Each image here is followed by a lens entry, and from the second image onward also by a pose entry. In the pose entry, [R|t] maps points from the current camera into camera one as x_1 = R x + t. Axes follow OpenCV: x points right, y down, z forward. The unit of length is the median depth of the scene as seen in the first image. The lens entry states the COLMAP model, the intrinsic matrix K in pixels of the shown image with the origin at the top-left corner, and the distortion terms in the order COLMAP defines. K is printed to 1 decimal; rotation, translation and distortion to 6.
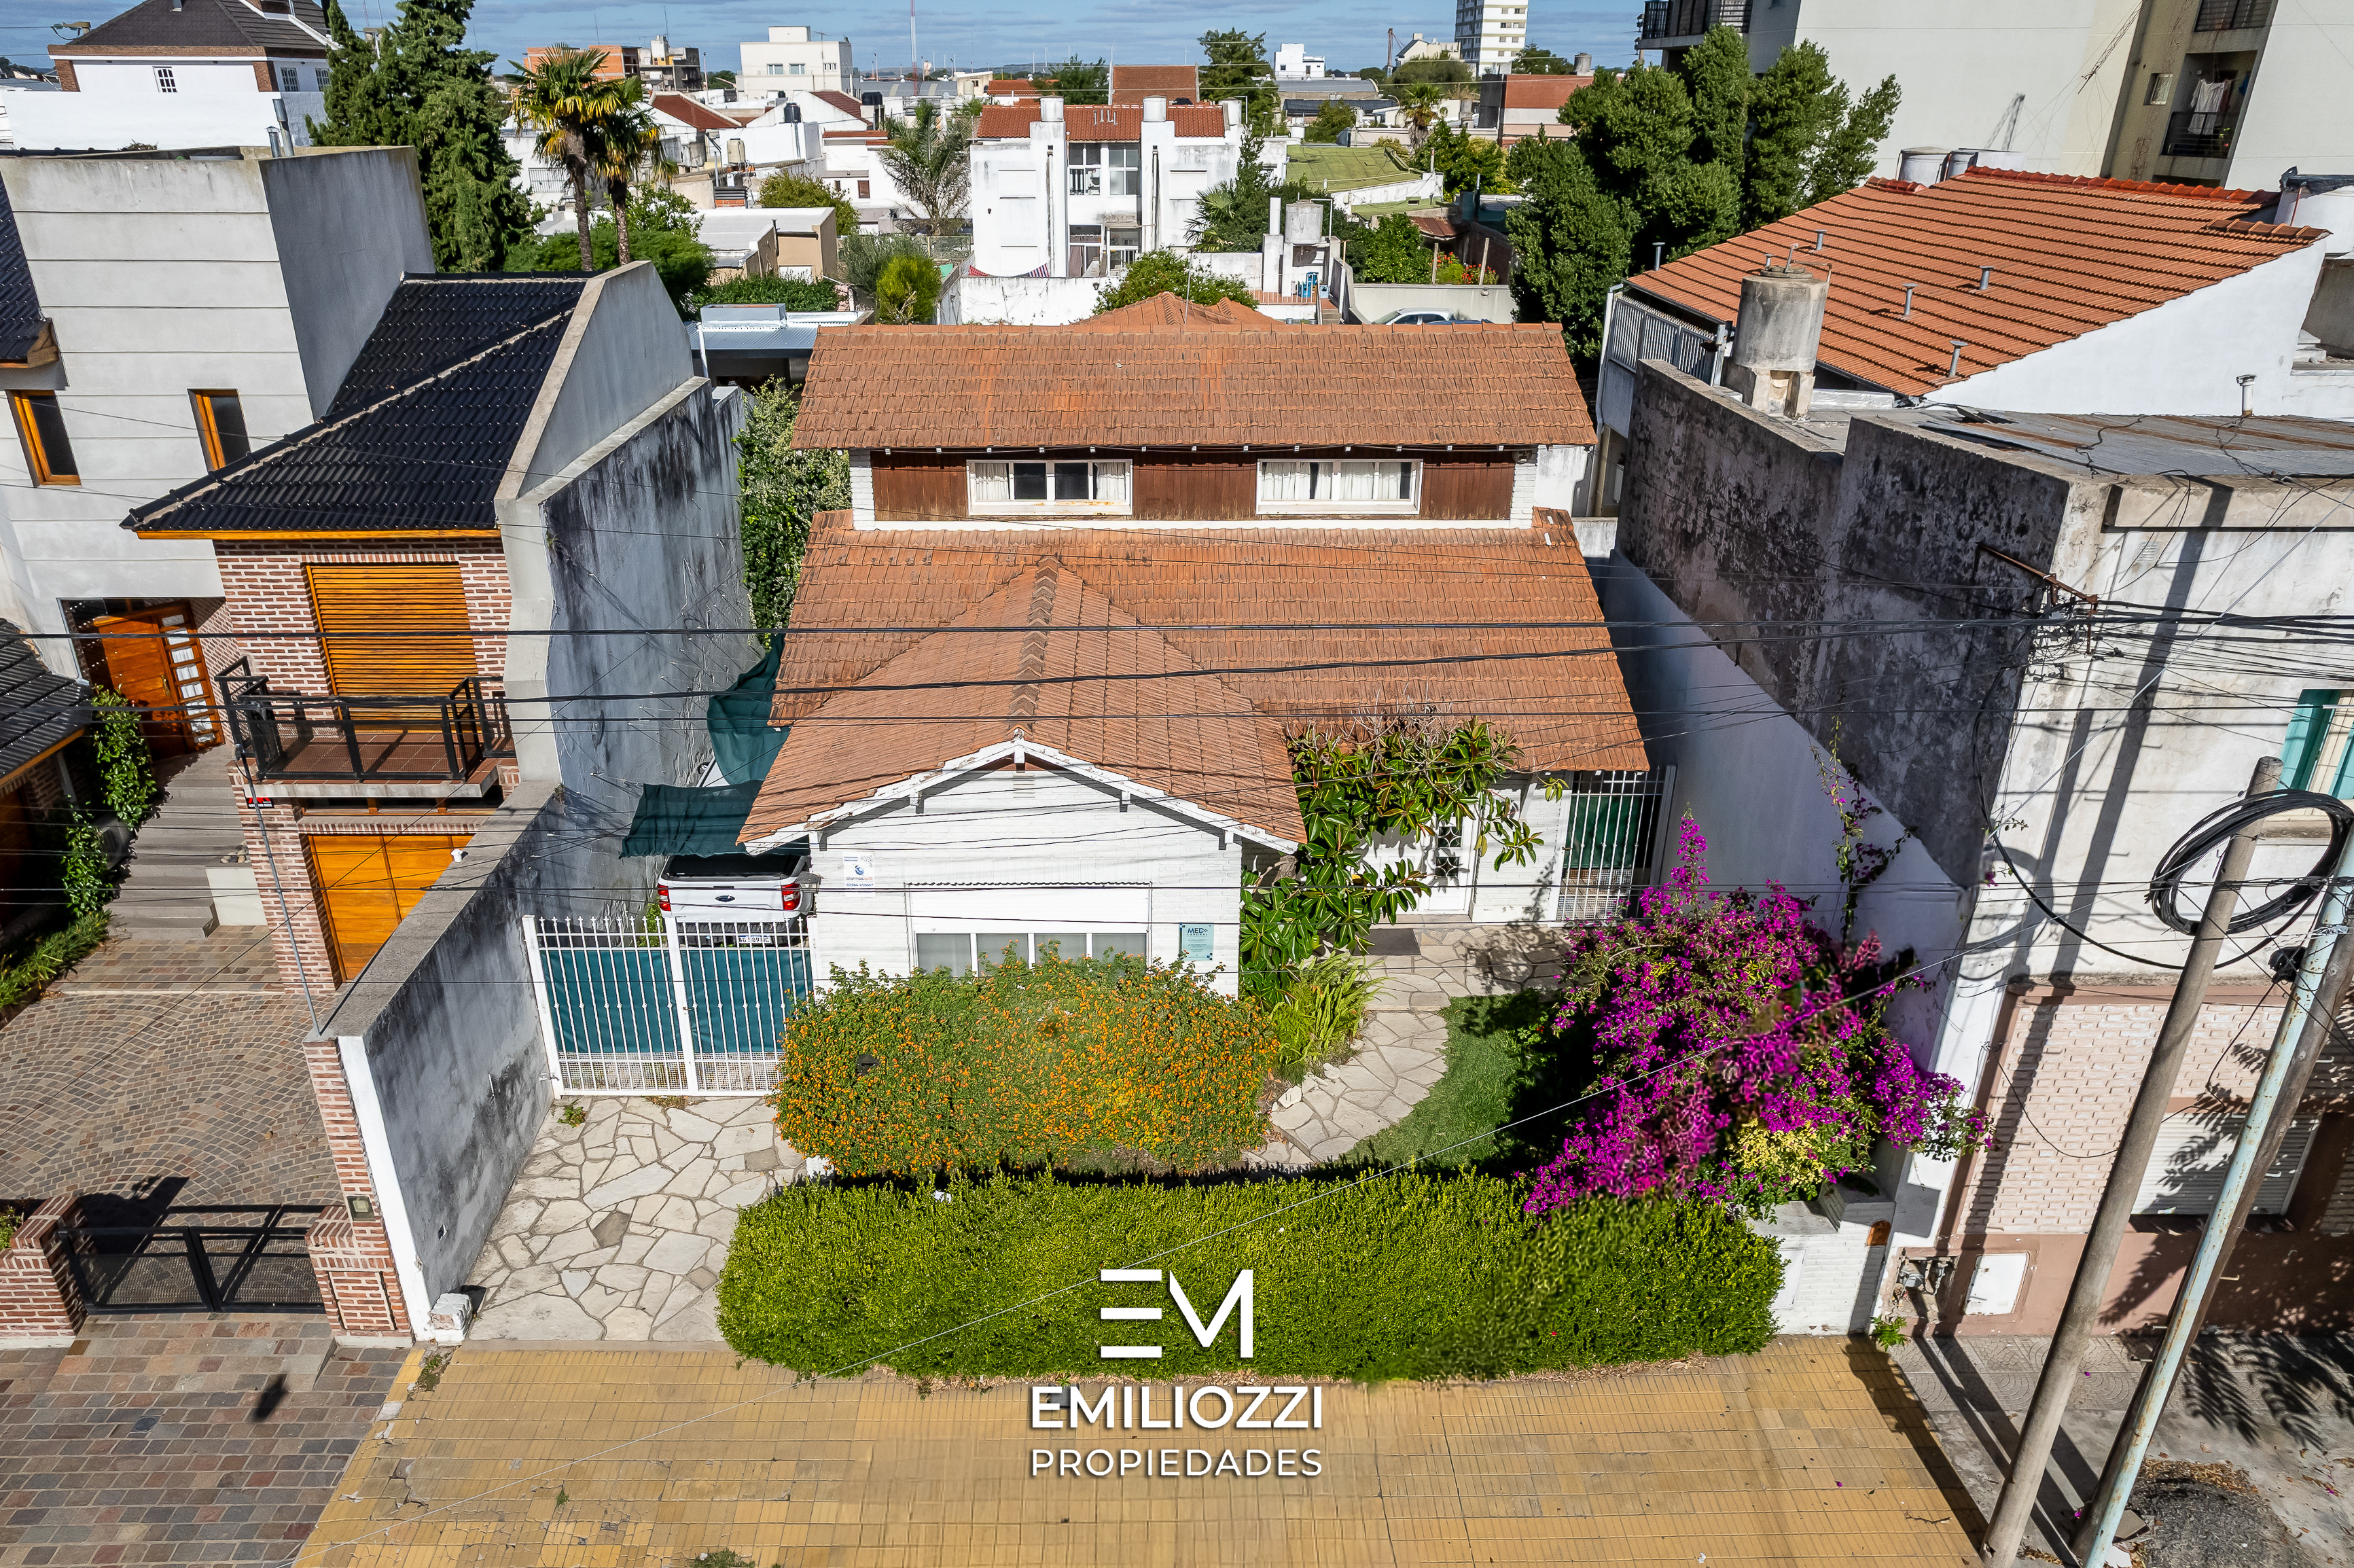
lens RADIAL K [[1597.2, 0, 1130.1], [0, 1597.2, 797.6], [0, 0, 1]] dist [-0.087727, 0.084886]
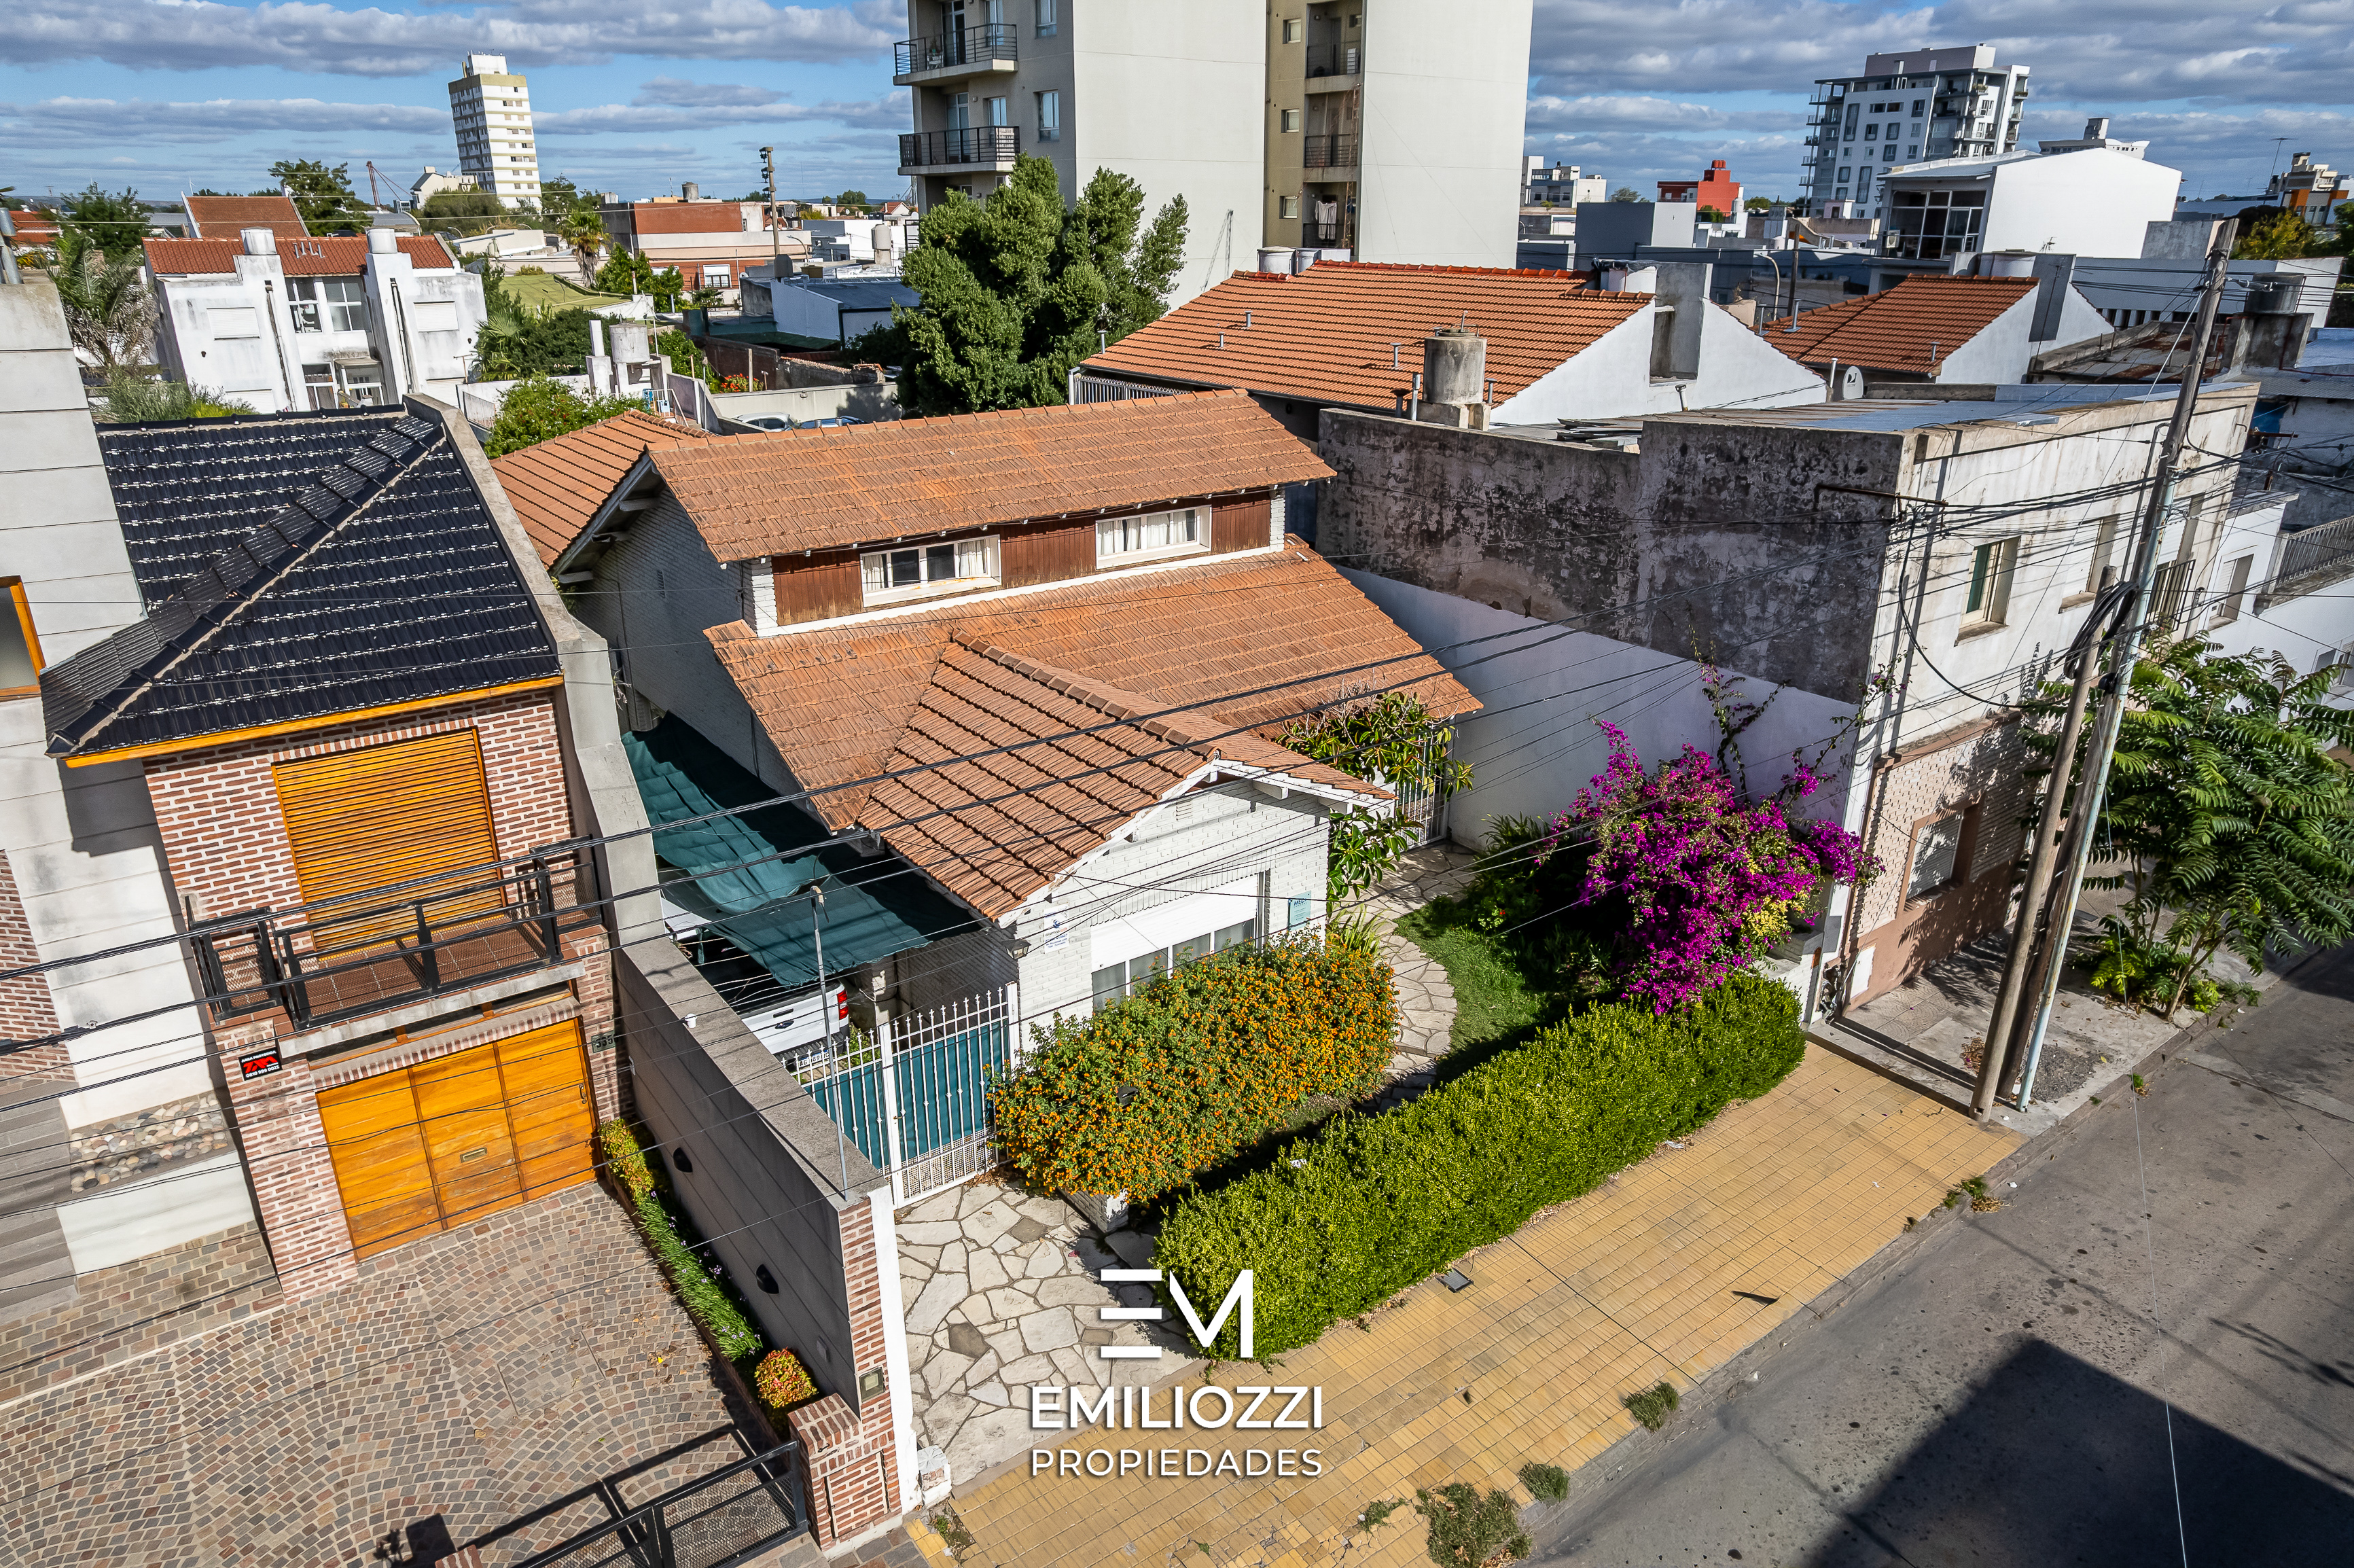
lens RADIAL K [[1508.6, 0, 1181.5], [0, 1508.6, 772.6], [0, 0, 1]] dist [-0.078568, 0.068111]
pose [[0.807897, -0.207230, 0.551687, -0.539008], [0.243638, 0.969837, 0.007515, -0.033095], [-0.536604, 0.128341, 0.834017, 0.096875]]
